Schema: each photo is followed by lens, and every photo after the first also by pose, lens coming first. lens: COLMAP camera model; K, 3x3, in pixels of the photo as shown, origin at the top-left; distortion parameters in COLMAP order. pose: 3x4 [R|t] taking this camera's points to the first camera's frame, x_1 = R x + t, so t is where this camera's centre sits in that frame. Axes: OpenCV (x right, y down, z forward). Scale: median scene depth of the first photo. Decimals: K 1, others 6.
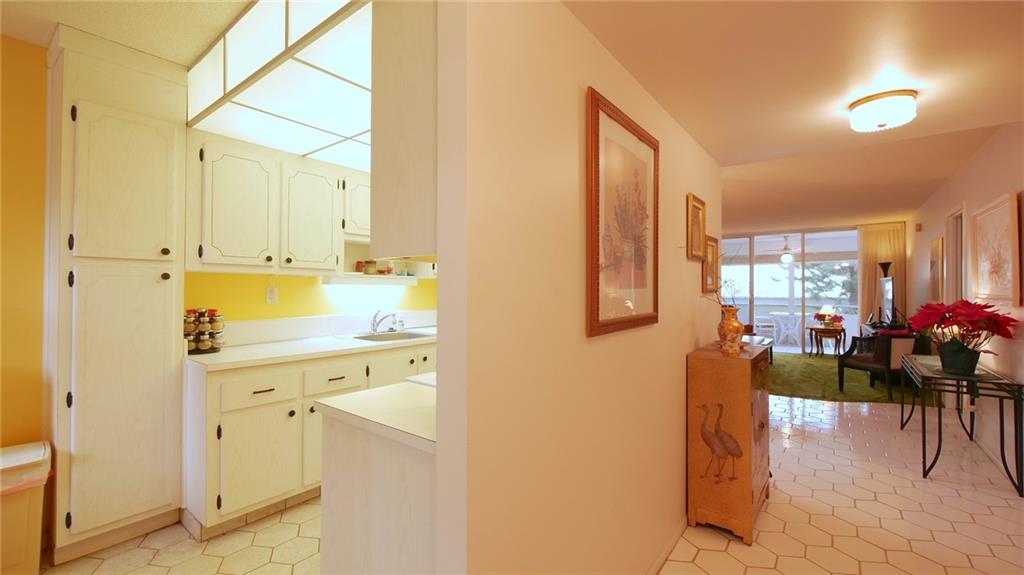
lens RADIAL K [[423.2, 0, 509.7], [0, 423.2, 288.3], [0, 0, 1]] dist [-0.010414, 0.001978]
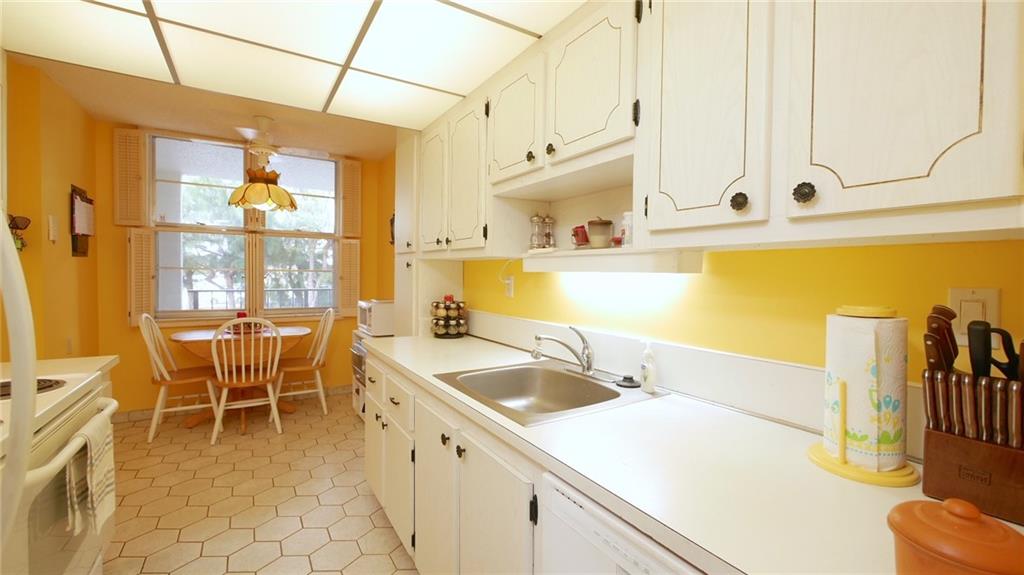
lens RADIAL K [[423.2, 0, 508.6], [0, 423.2, 283.5], [0, 0, 1]] dist [-0.010414, 0.001978]
pose [[-0.354773, 0.029986, -0.934471, 0.132246], [-0.008711, 0.999336, 0.035374, -0.012682], [0.934912, 0.020690, -0.354277, 1.026224]]
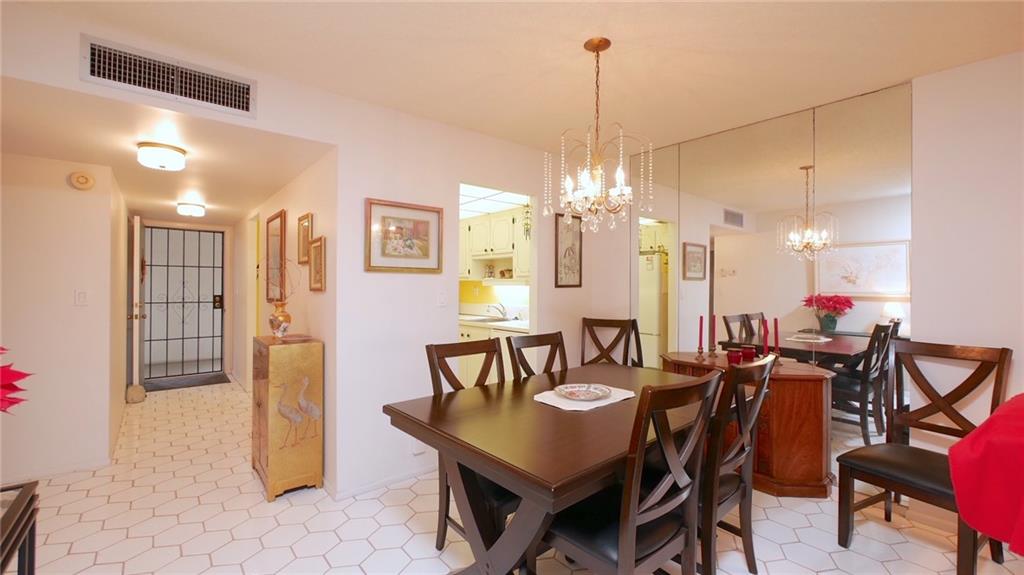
lens RADIAL K [[423.2, 0, 505.9], [0, 423.2, 283.4], [0, 0, 1]] dist [-0.010414, 0.001978]
pose [[-0.234014, -0.012992, -0.972146, 1.097775], [-0.004667, 0.999914, -0.012239, 0.000394], [0.972222, 0.001673, -0.234055, 1.293794]]
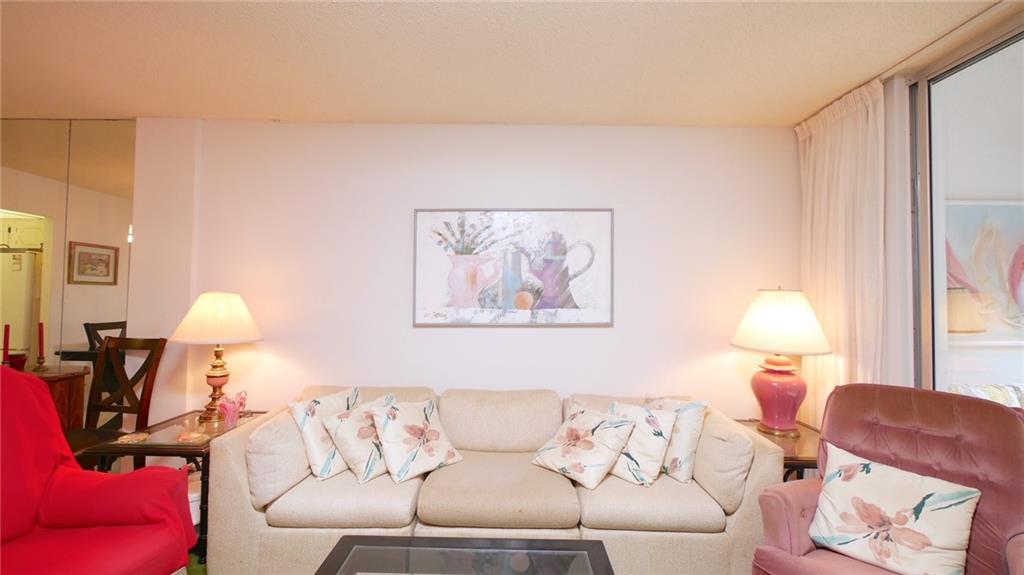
lens RADIAL K [[423.2, 0, 514.0], [0, 423.2, 289.8], [0, 0, 1]] dist [-0.010414, 0.001978]
pose [[0.606416, -0.011875, -0.795059, 1.374837], [-0.008987, 0.999722, -0.021787, 0.000157], [0.795097, 0.020357, 0.606141, 1.880242]]
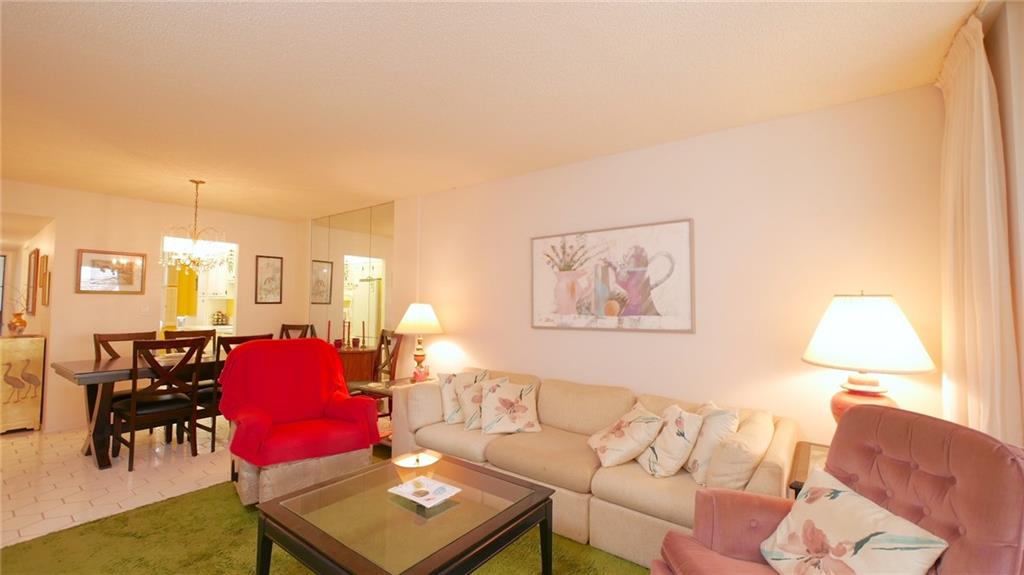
lens RADIAL K [[423.2, 0, 506.8], [0, 423.2, 291.3], [0, 0, 1]] dist [-0.010414, 0.001978]
pose [[0.002477, -0.036524, -0.999330, 1.661441], [-0.007358, 0.999305, -0.036541, 0.001115], [0.999970, 0.007443, 0.002206, 2.151153]]
